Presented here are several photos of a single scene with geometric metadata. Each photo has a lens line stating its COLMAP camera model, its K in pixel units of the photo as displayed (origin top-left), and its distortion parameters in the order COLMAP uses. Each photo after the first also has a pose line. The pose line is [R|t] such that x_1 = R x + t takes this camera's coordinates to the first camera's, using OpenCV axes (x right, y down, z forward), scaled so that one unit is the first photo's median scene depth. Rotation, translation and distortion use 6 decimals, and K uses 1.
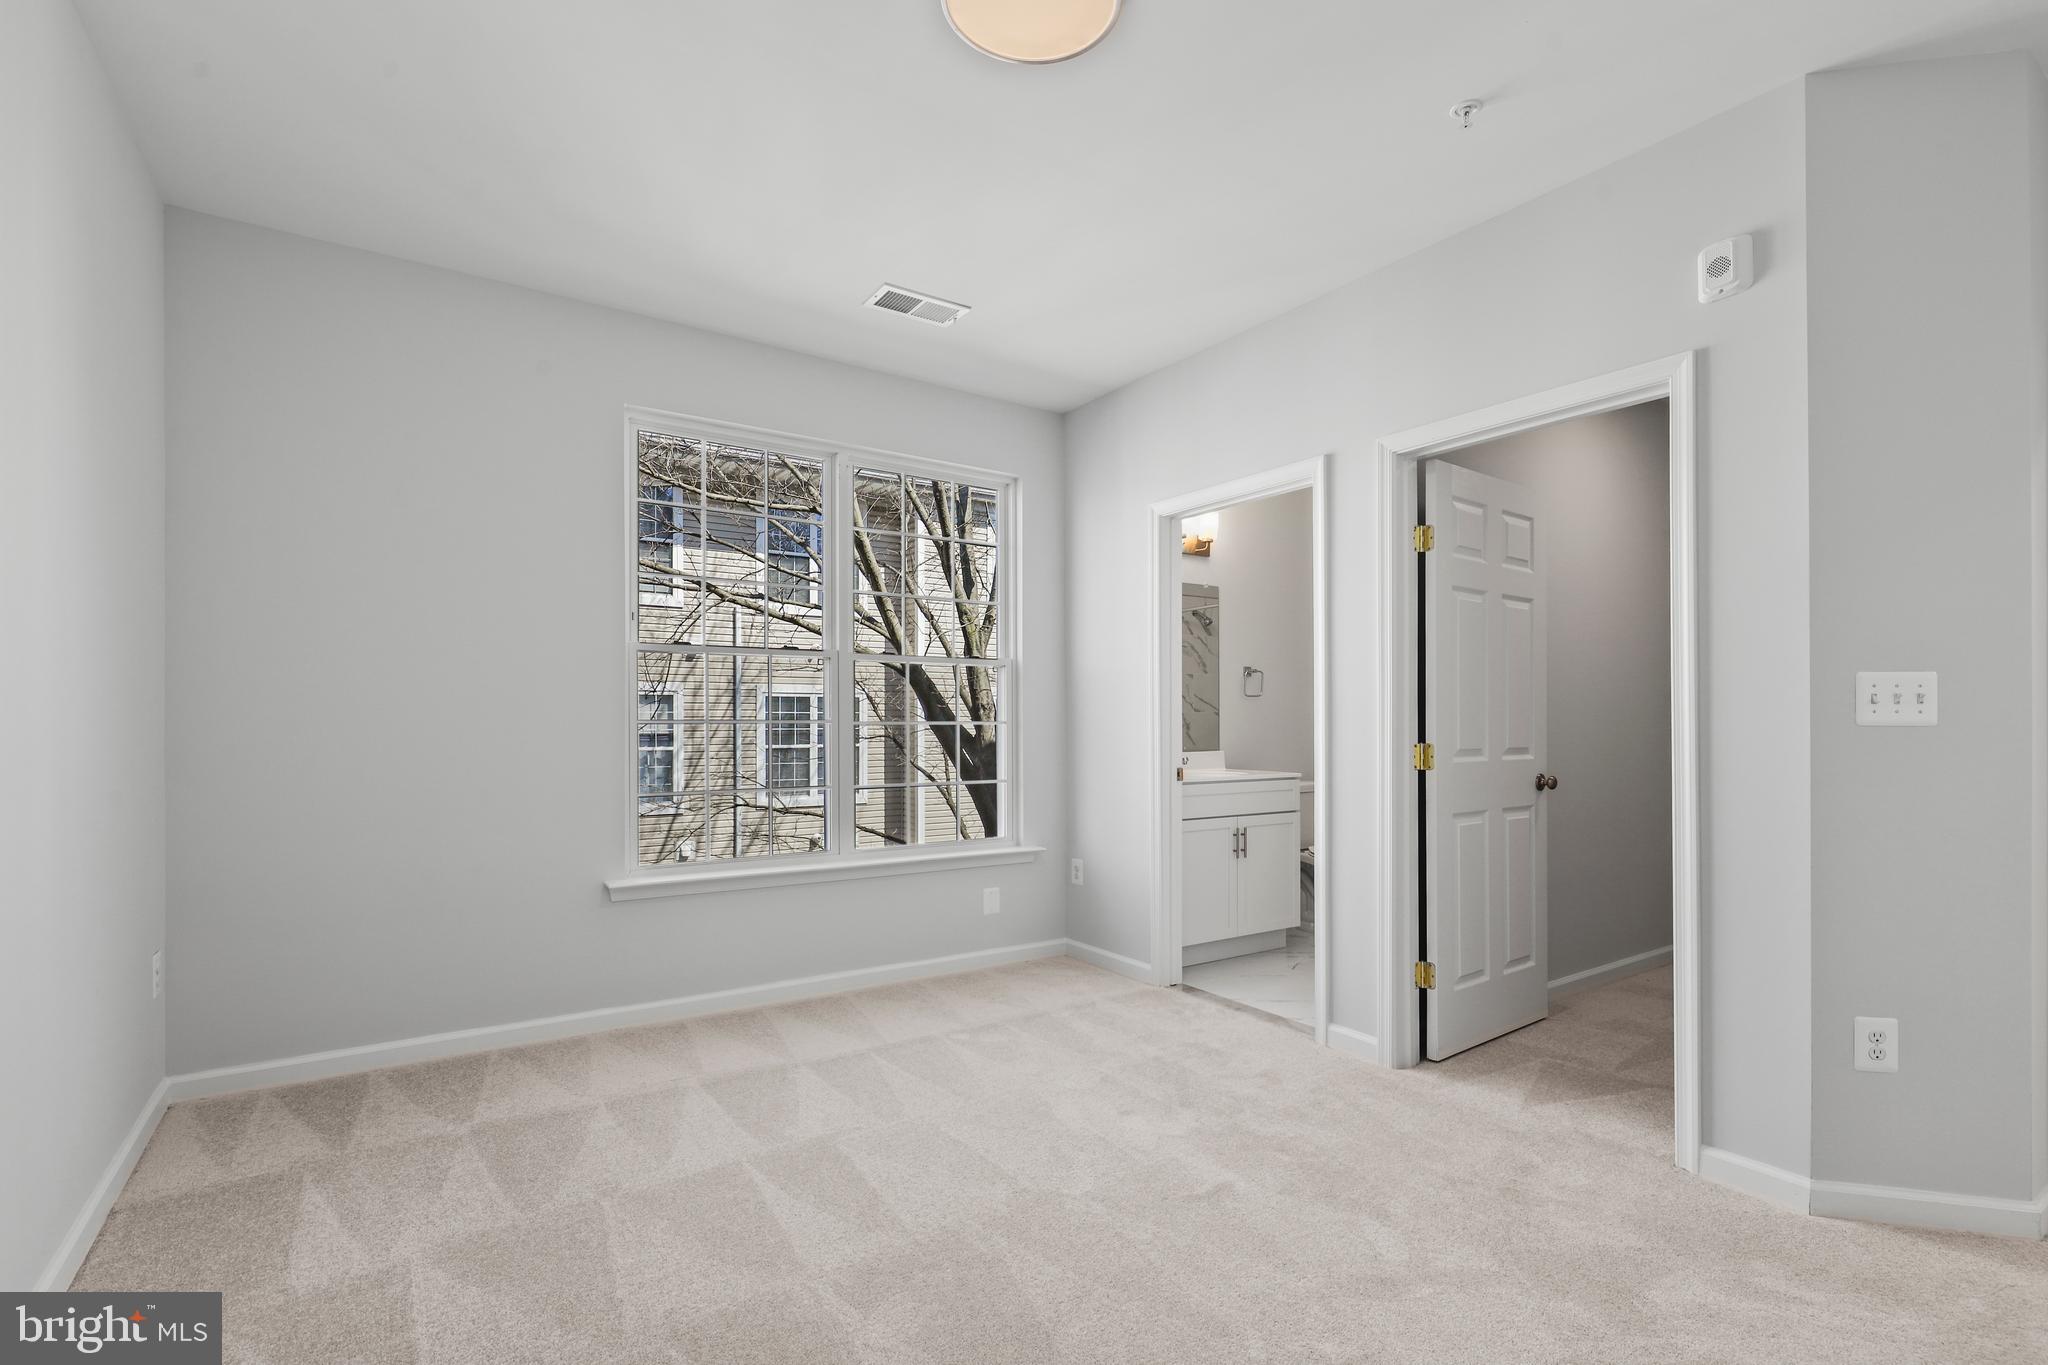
lens RADIAL K [[941.1, 0, 1031.0], [0, 941.1, 691.3], [0, 0, 1]] dist [0.000537, 0.000071]
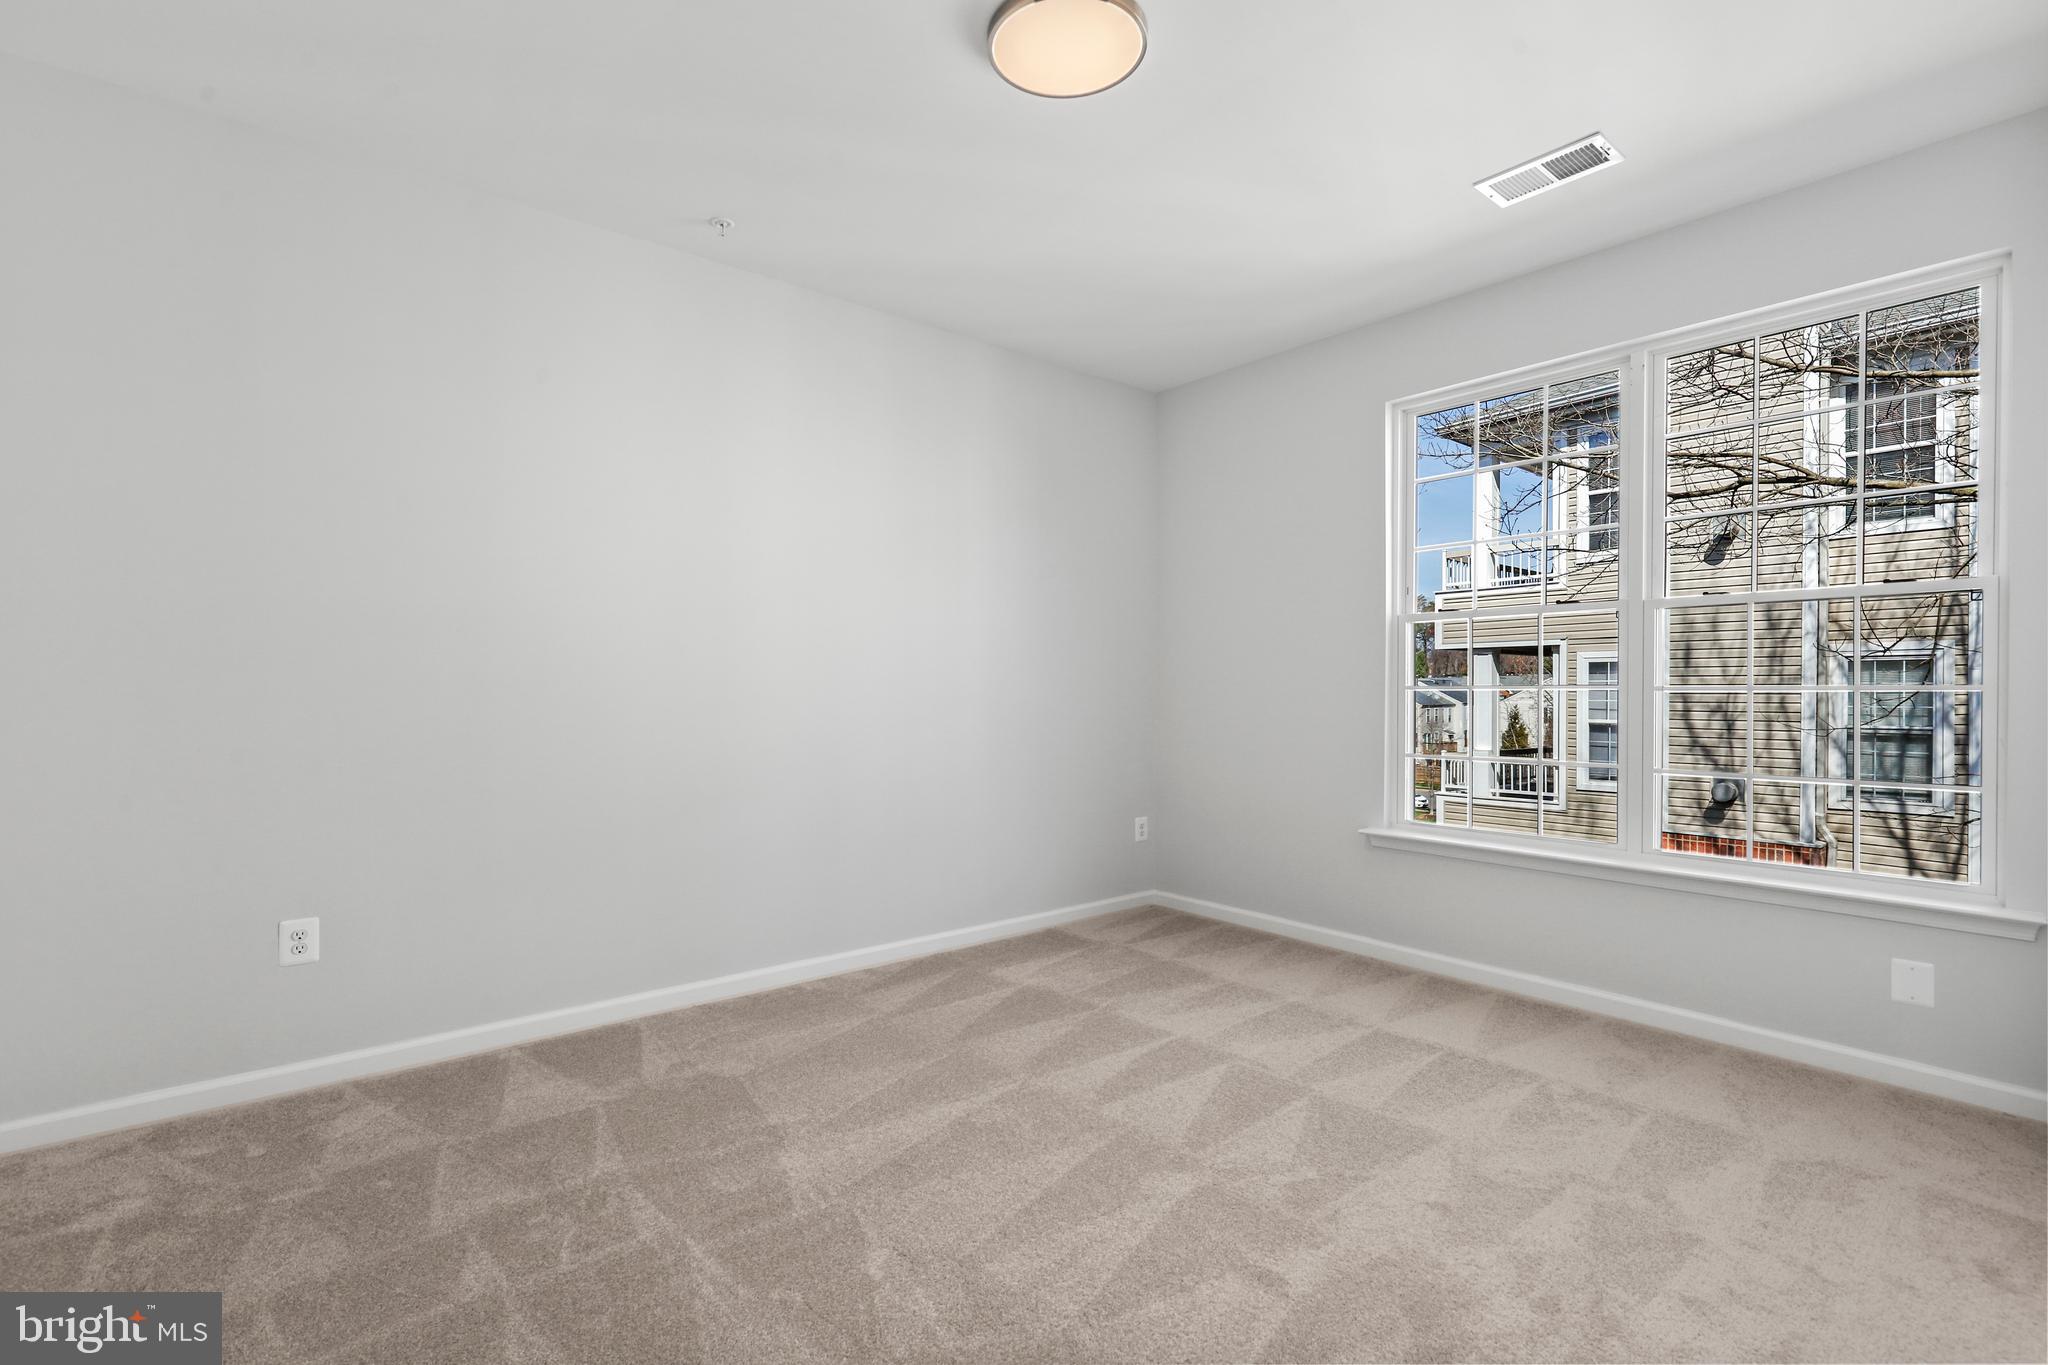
lens RADIAL K [[941.1, 0, 1031.0], [0, 941.1, 691.3], [0, 0, 1]] dist [0.000537, 0.000071]
pose [[0.102408, 0.000437, -0.994742, 0.809621], [0.025023, 0.999682, 0.003015, 0.034325], [0.994428, -0.025200, 0.102364, 0.624367]]
